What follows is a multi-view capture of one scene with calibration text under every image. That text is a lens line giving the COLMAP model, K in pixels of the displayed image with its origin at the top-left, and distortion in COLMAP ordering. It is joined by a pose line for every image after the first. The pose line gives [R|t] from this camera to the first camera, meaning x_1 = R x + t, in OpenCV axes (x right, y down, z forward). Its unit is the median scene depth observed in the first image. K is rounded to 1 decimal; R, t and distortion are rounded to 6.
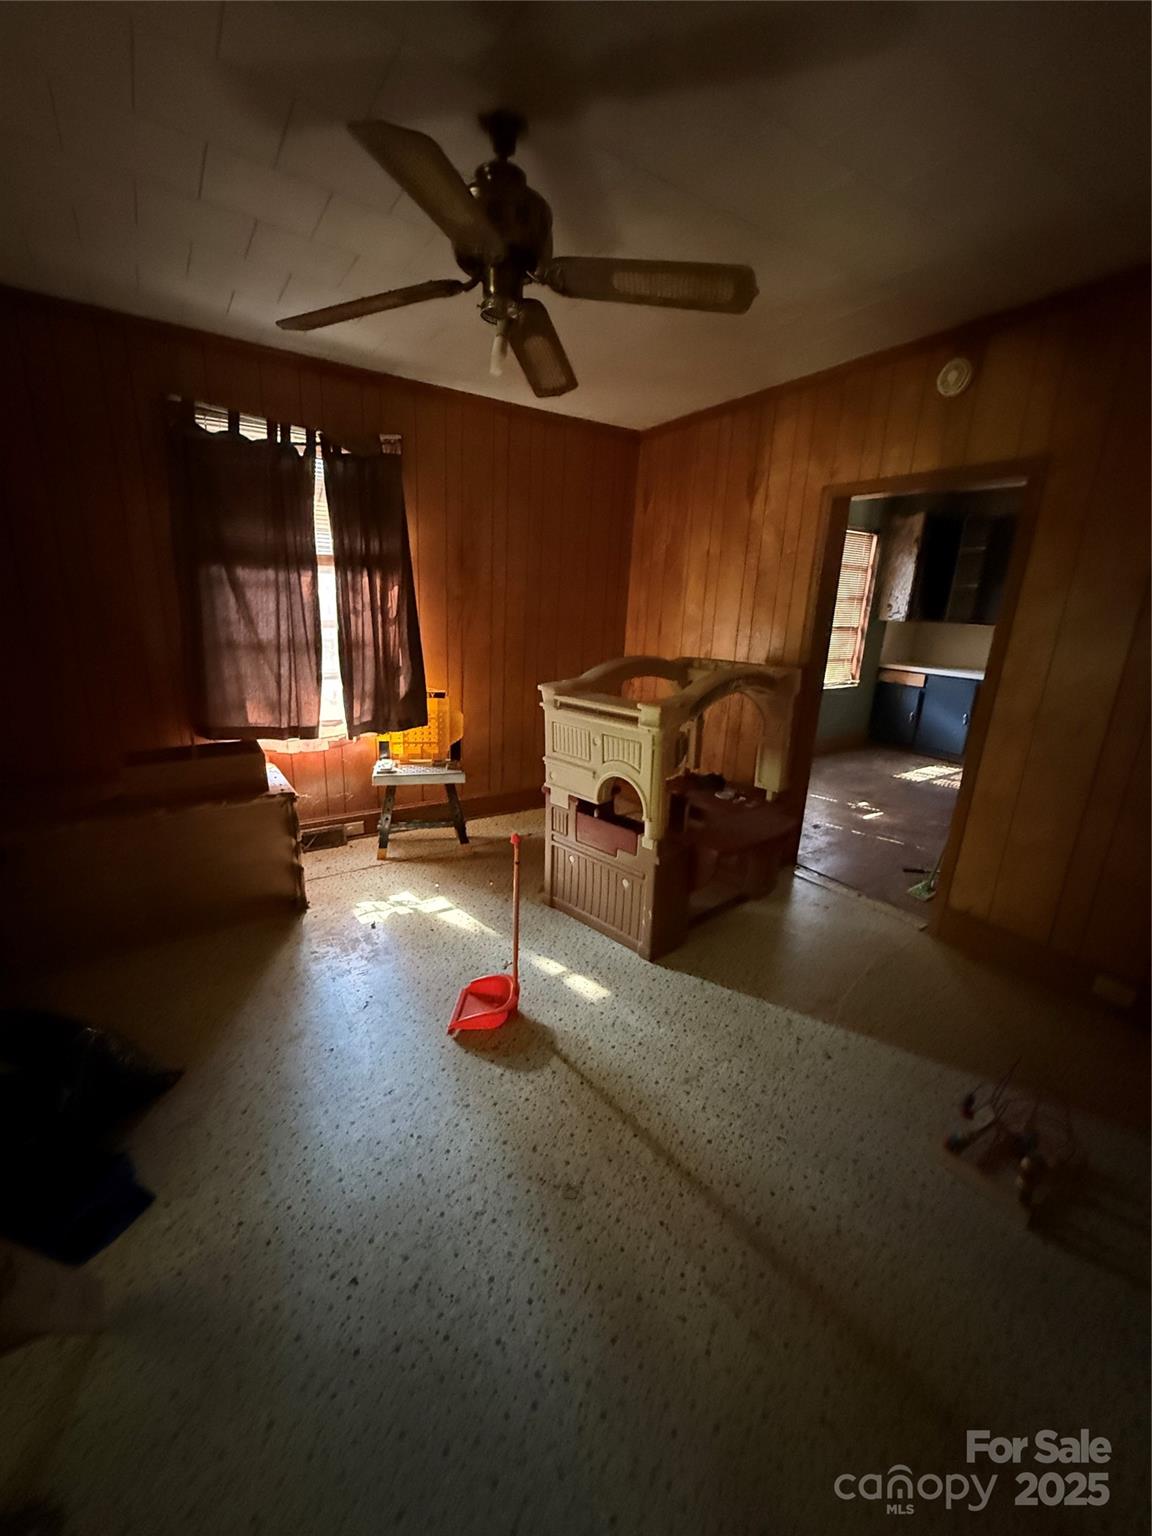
lens RADIAL K [[618.0, 0, 576.2], [0, 618.0, 771.3], [0, 0, 1]] dist [0.000326, -0.000042]
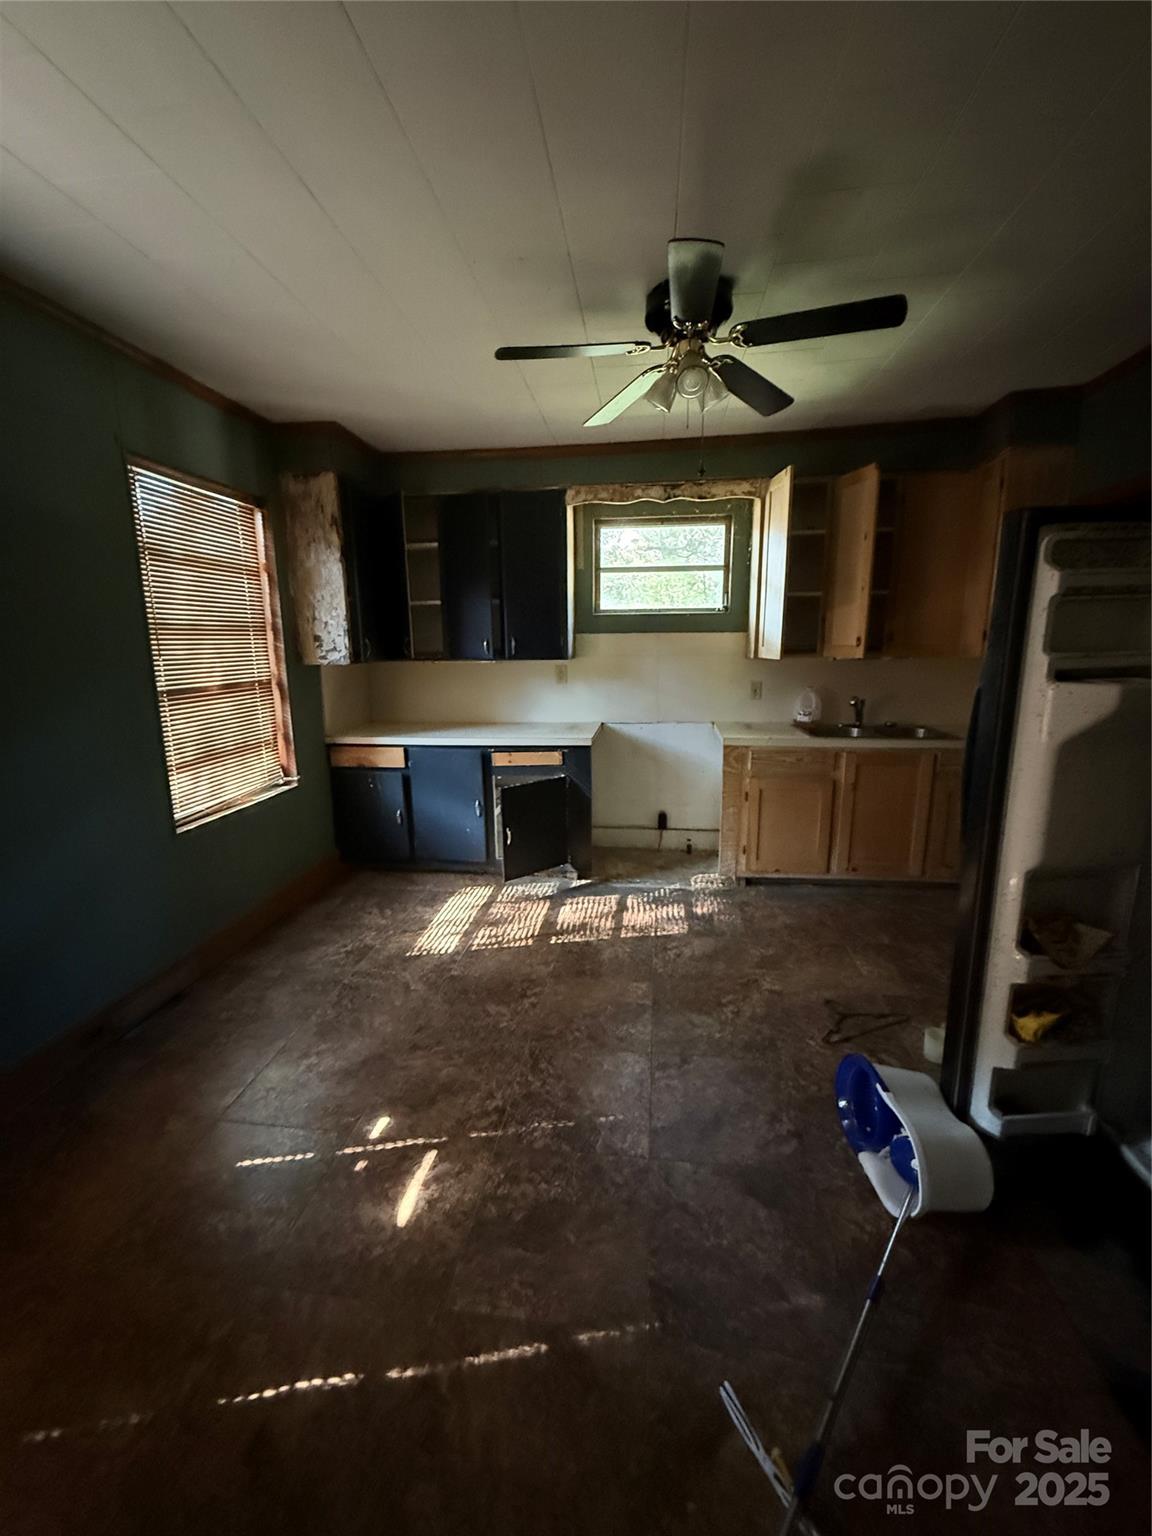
lens RADIAL K [[618.0, 0, 581.8], [0, 618.0, 766.0], [0, 0, 1]] dist [0.000326, -0.000042]
pose [[0.656744, -0.186665, 0.730646, 0.238684], [0.242428, 0.969711, 0.029834, -0.116806], [-0.714084, 0.157536, 0.682105, 0.474094]]
